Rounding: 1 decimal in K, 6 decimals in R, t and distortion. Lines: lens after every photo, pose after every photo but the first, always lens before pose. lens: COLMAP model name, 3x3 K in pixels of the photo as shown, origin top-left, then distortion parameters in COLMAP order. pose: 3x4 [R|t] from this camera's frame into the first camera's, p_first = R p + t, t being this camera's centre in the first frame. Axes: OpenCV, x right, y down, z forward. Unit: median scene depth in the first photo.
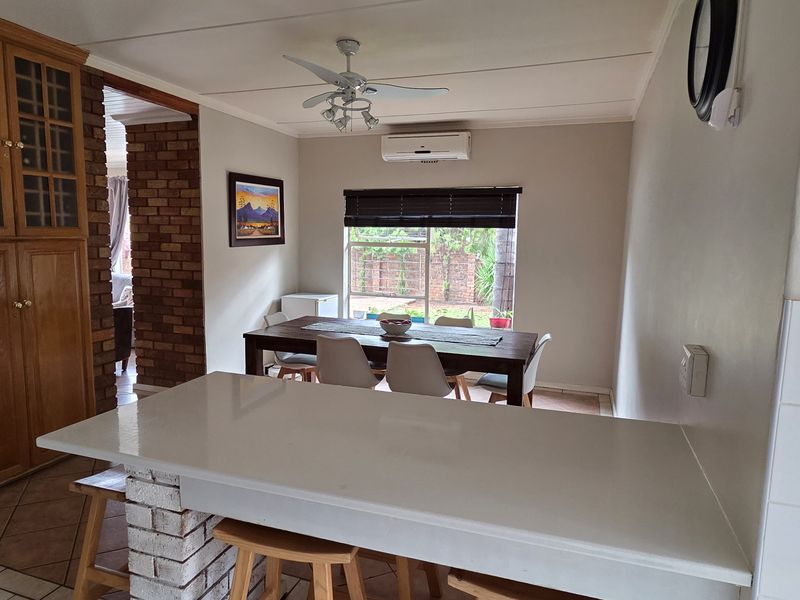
lens RADIAL K [[532.0, 0, 400.0], [0, 532.0, 299.4], [0, 0, 1]] dist [0.019789, 0.004106]
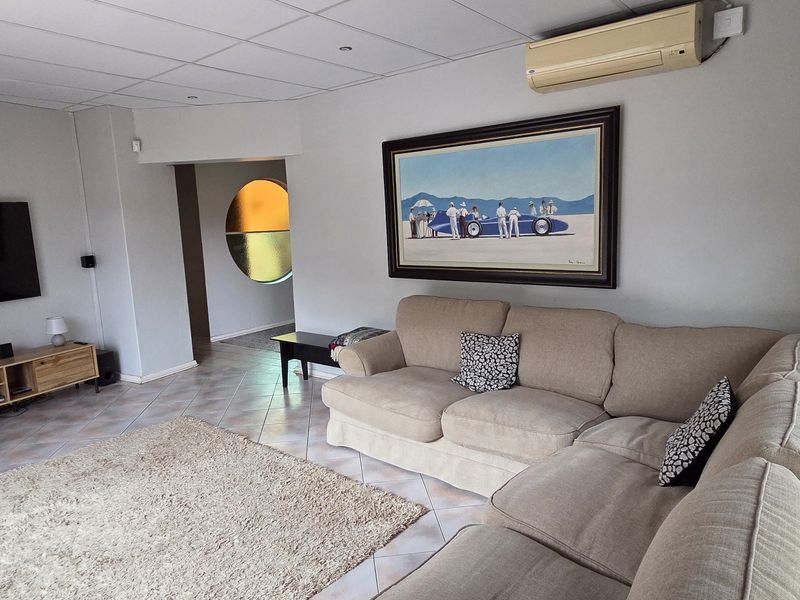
lens RADIAL K [[532.0, 0, 400.5], [0, 532.0, 300.0], [0, 0, 1]] dist [0.019789, 0.004106]
pose [[-0.328432, 0.140921, -0.933956, 0.206128], [-0.086136, 0.980218, 0.178192, -0.175277], [0.940592, 0.138971, -0.309797, 1.186560]]
